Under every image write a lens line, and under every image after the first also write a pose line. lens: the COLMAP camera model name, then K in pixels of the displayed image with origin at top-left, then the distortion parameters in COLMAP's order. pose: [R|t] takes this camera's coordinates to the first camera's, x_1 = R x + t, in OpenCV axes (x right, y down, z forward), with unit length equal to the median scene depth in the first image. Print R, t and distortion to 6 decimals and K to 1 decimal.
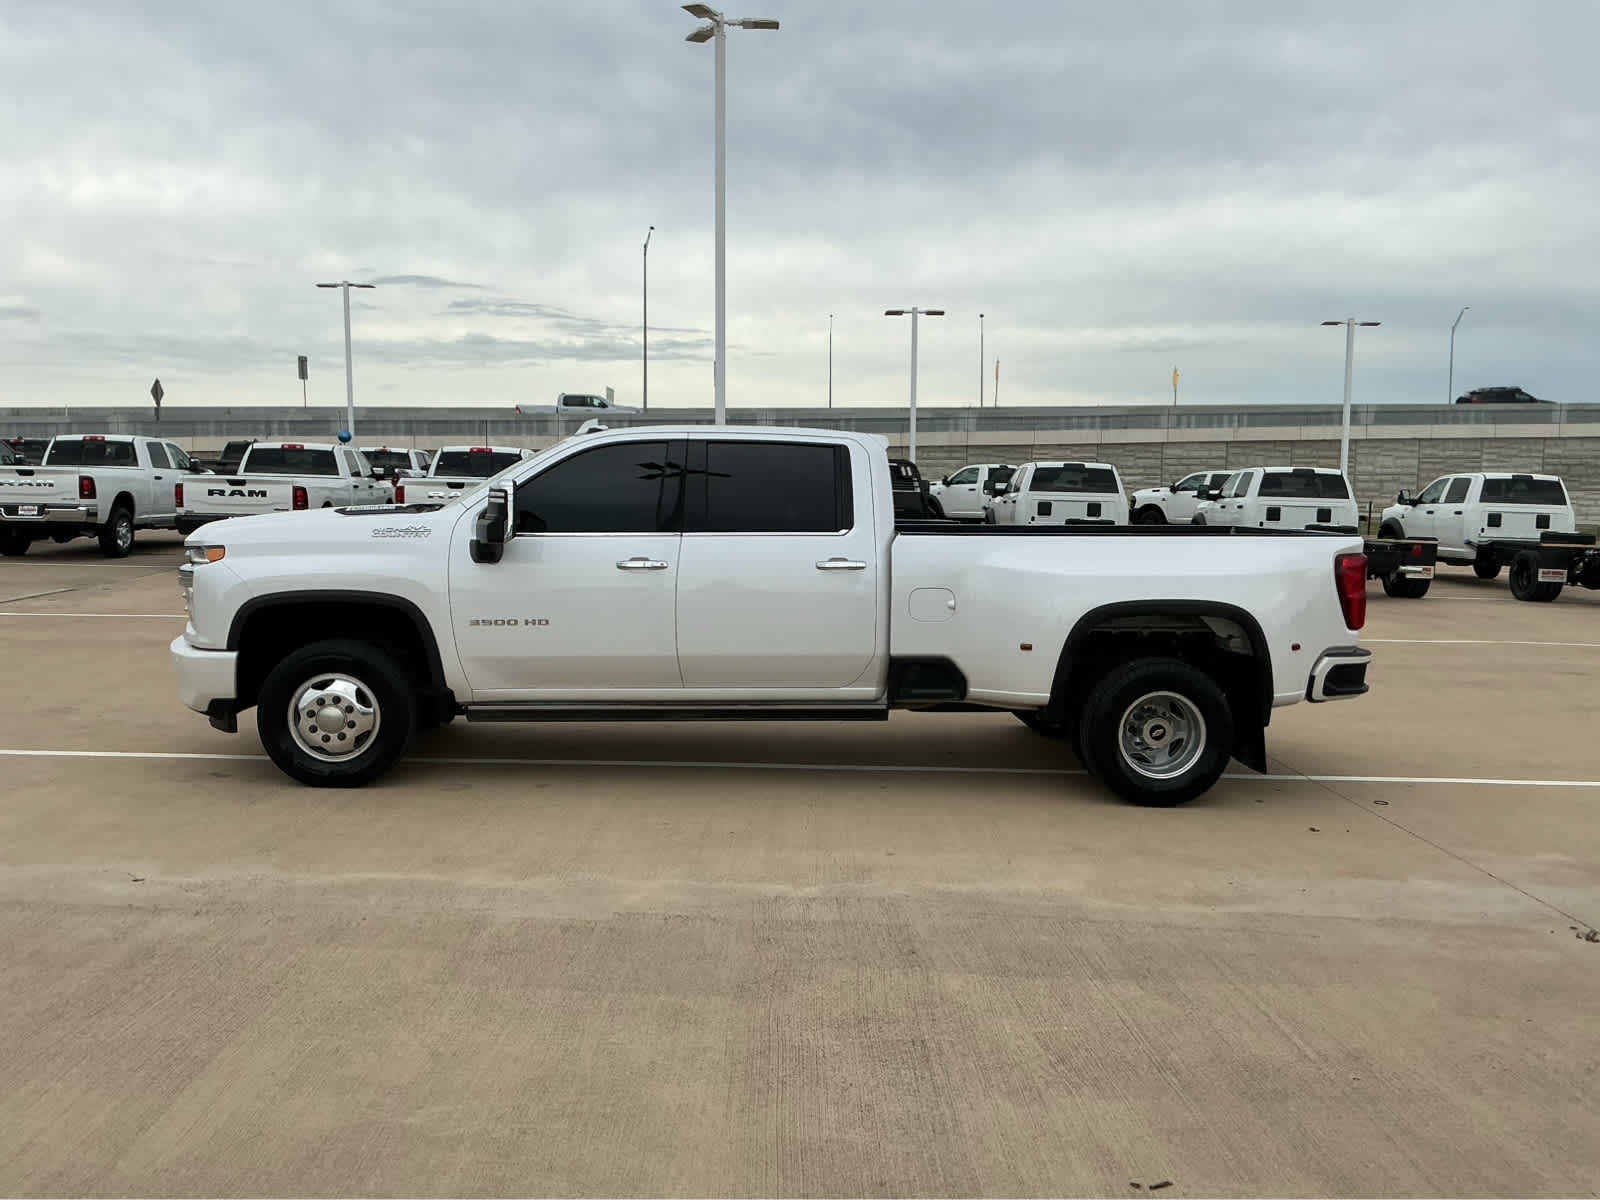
lens RADIAL K [[1316.3, 0, 800.0], [0, 1316.3, 600.0], [0, 0, 1]] dist [0.104579, -0.191422]
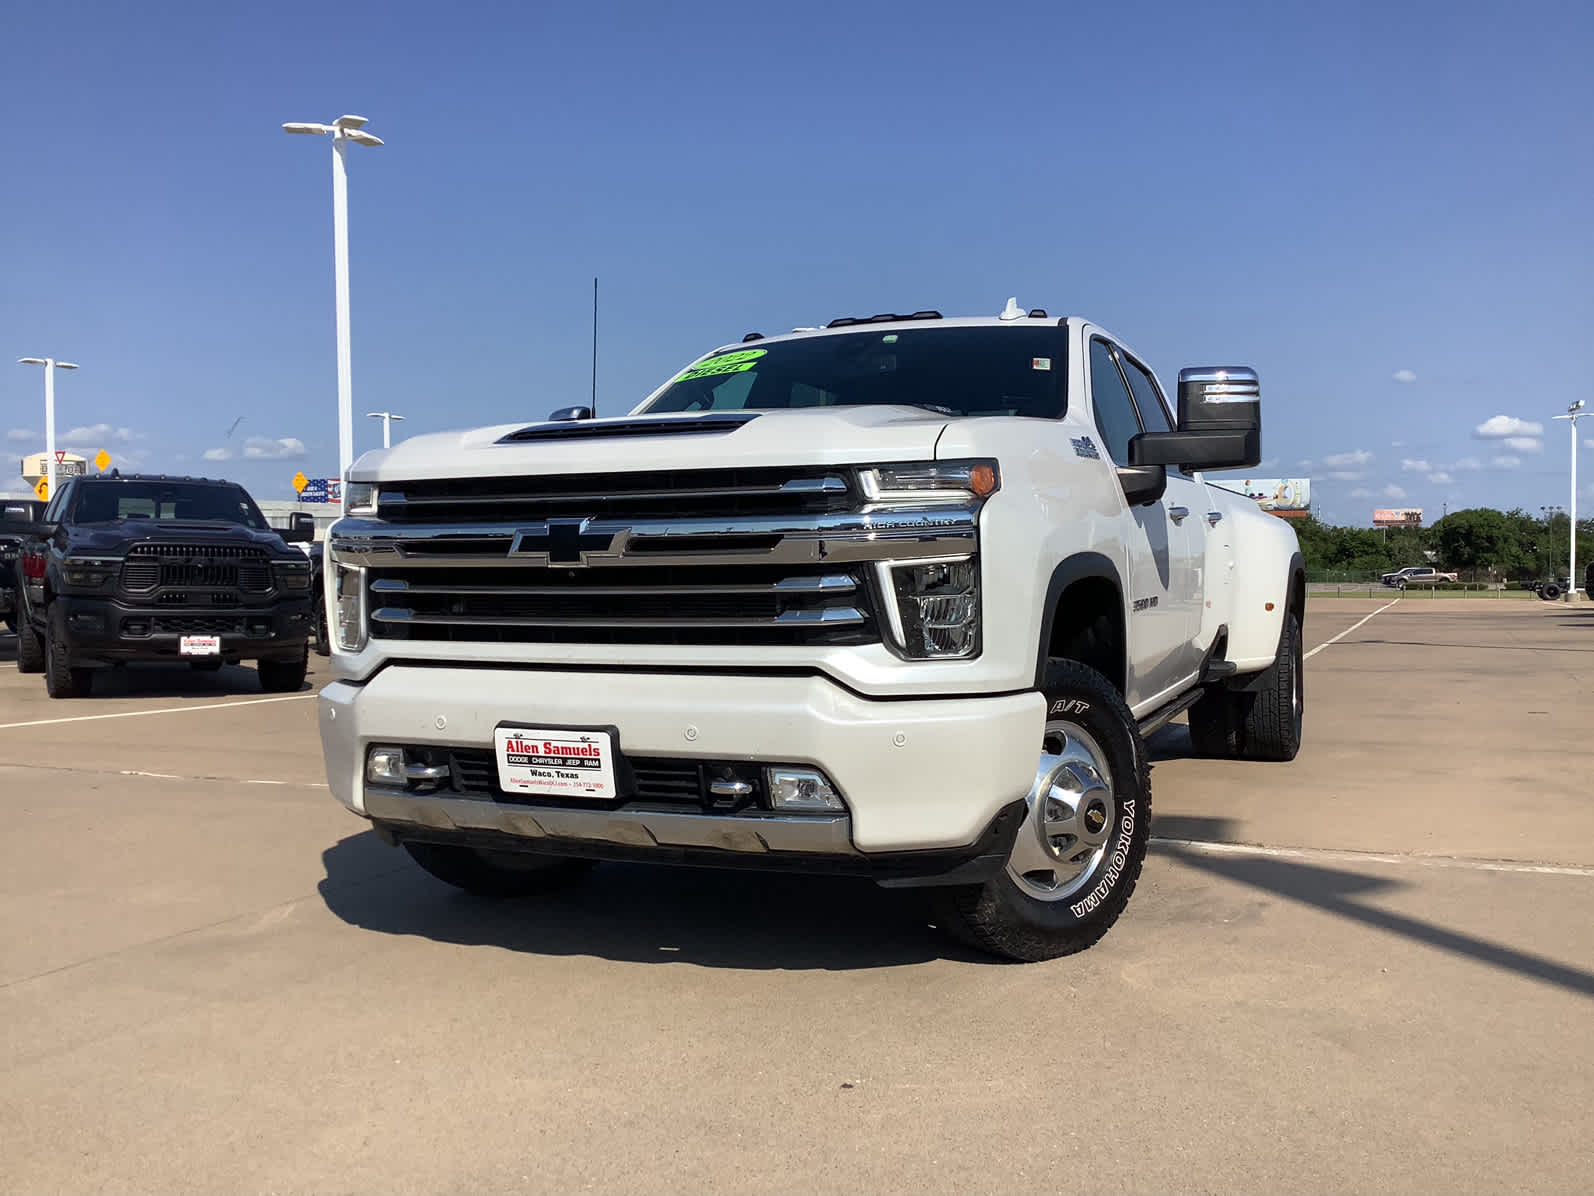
lens RADIAL K [[1432.1, 0, 797.0], [0, 1432.1, 598.0], [0, 0, 1]] dist [0.111332, -0.188391]
pose [[0.451674, -0.040840, 0.891248, -0.879227], [0.093093, 0.995656, -0.001554, 0.000264], [-0.887313, 0.083671, 0.453514, 0.826508]]
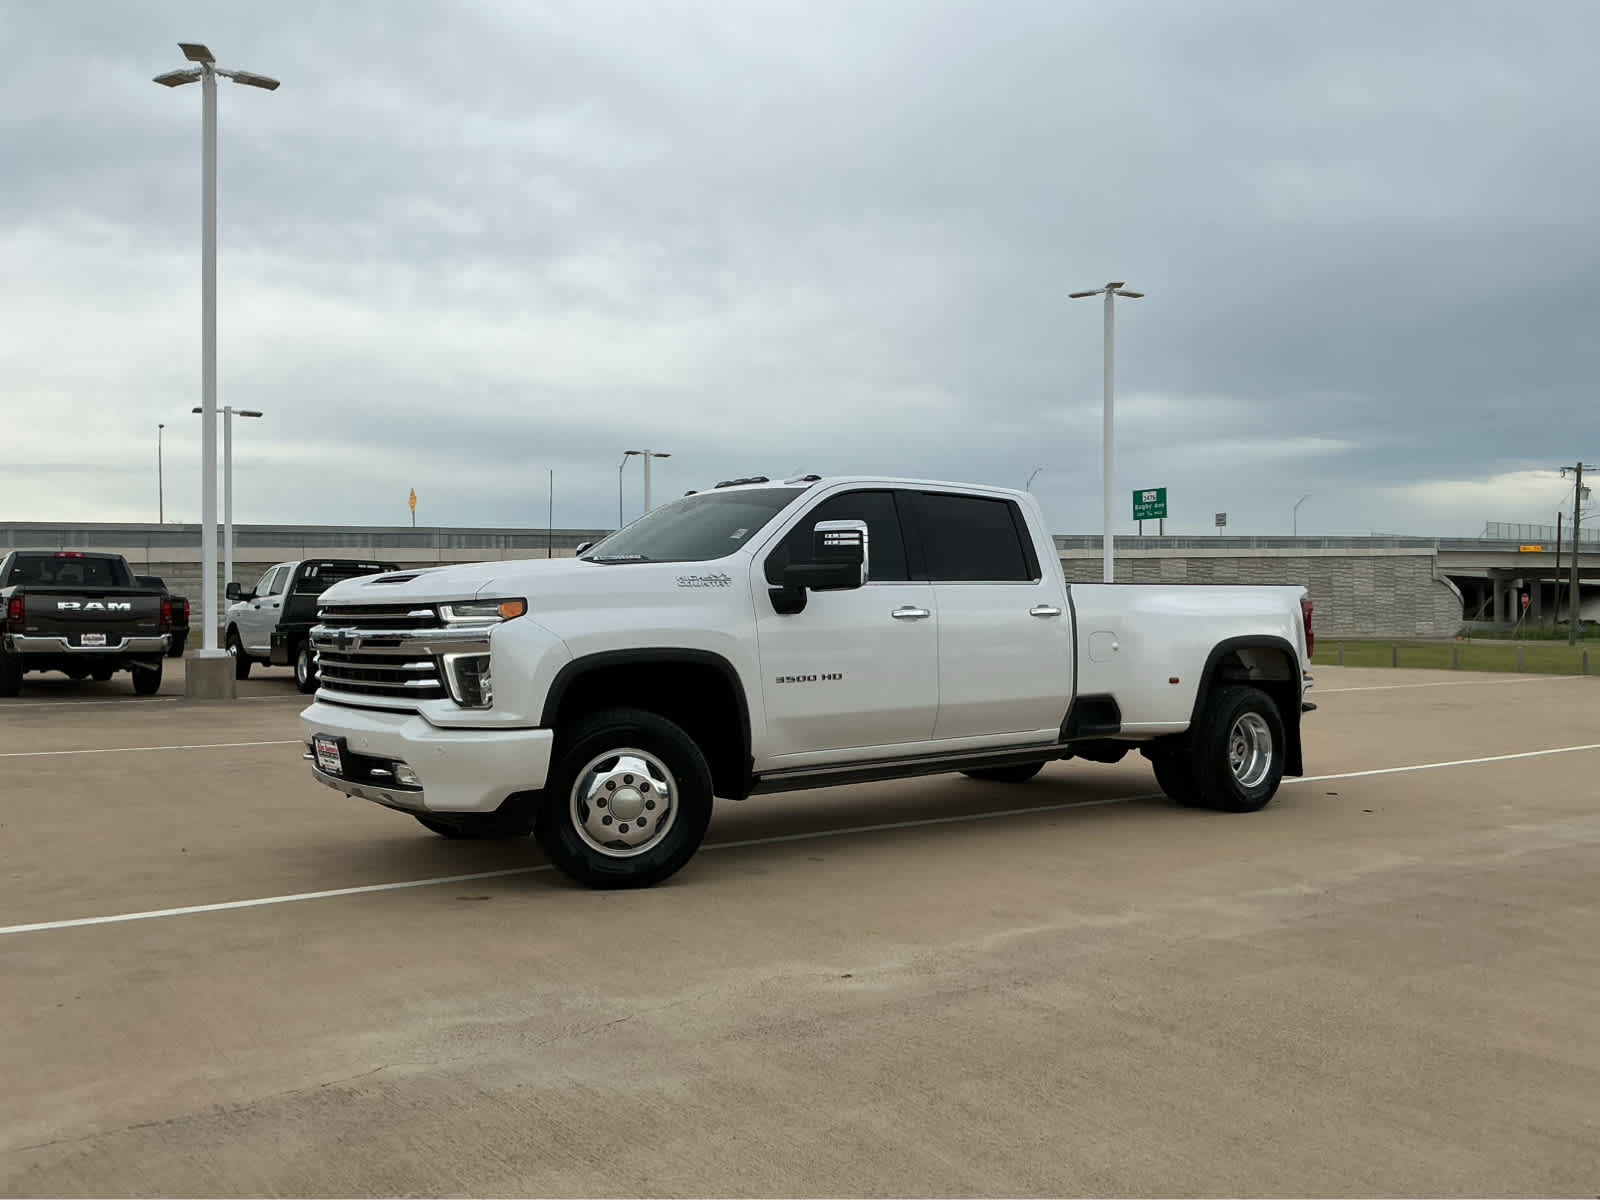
lens RADIAL K [[1316.3, 0, 800.0], [0, 1316.3, 600.0], [0, 0, 1]] dist [0.104579, -0.191422]
pose [[0.813942, -0.010028, 0.580860, -0.744694], [0.065572, 0.995047, -0.074706, 0.030415], [-0.577234, 0.098894, 0.810568, 0.252818]]
